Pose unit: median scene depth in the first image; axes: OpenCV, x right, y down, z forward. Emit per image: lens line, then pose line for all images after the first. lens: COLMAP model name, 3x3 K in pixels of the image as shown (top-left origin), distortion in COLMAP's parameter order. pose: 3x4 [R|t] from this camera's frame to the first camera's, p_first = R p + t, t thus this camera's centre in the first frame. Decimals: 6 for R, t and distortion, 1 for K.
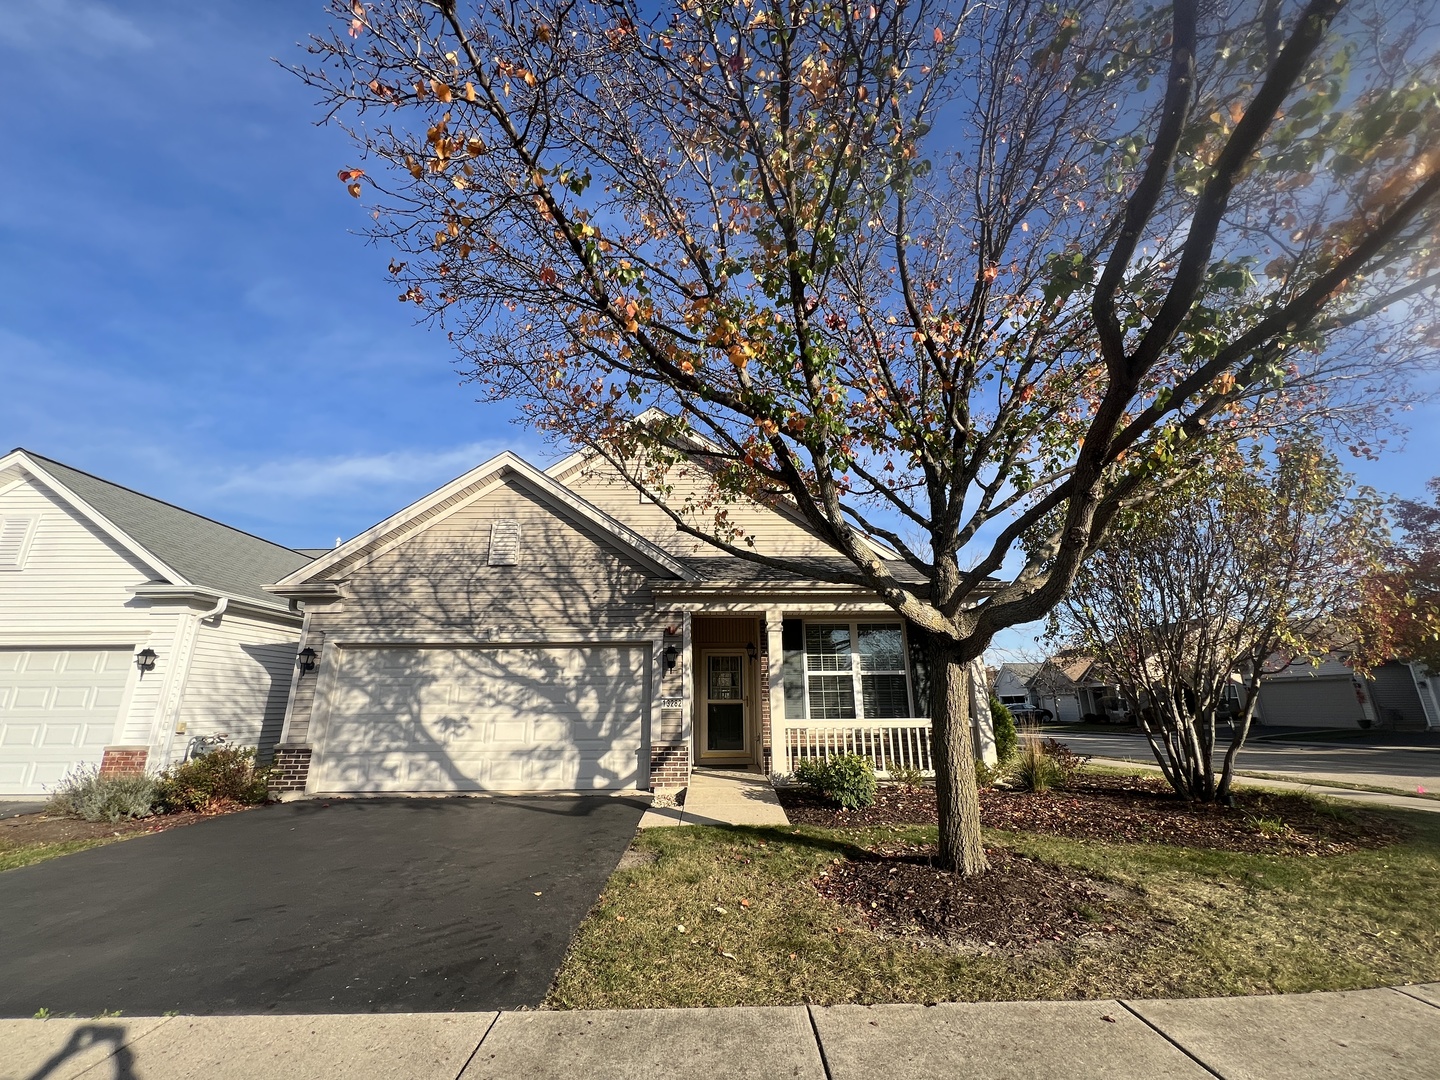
lens RADIAL K [[574.0, 0, 720.0], [0, 574.0, 540.0], [0, 0, 1]] dist [-0.001150, 0.000120]
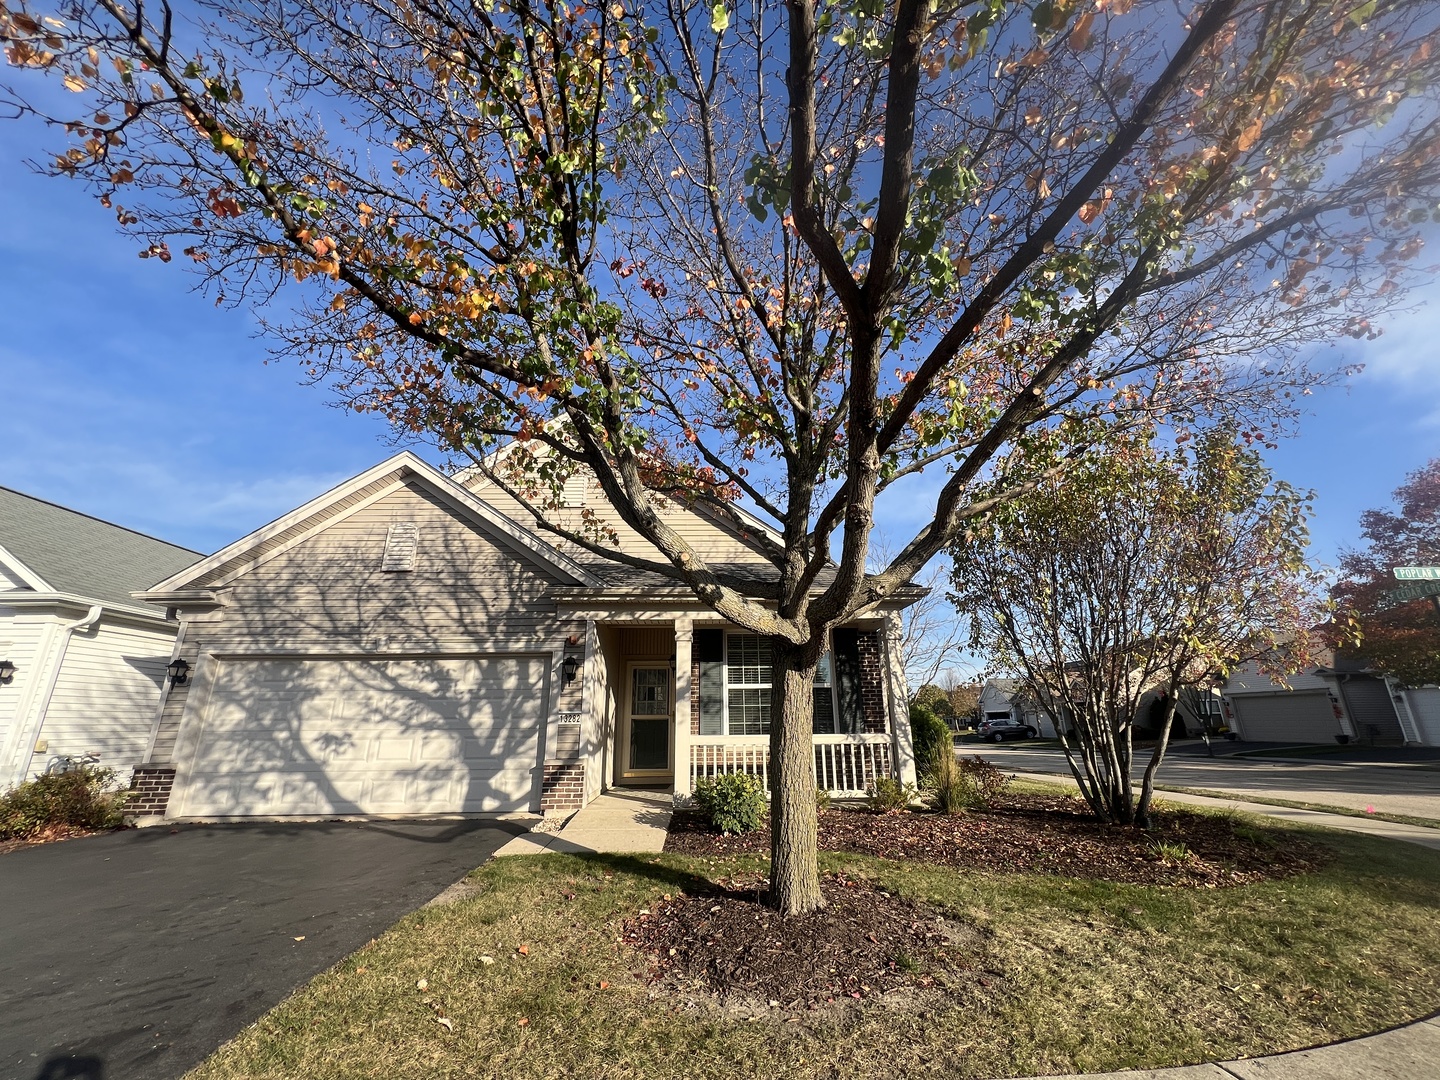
lens RADIAL K [[574.0, 0, 720.0], [0, 574.0, 540.0], [0, 0, 1]] dist [-0.001150, 0.000120]
pose [[0.999967, 0.000123, 0.008141, 0.154870], [0.000099, 0.999626, -0.027334, 0.020275], [-0.008141, 0.027334, 0.999593, 0.058007]]
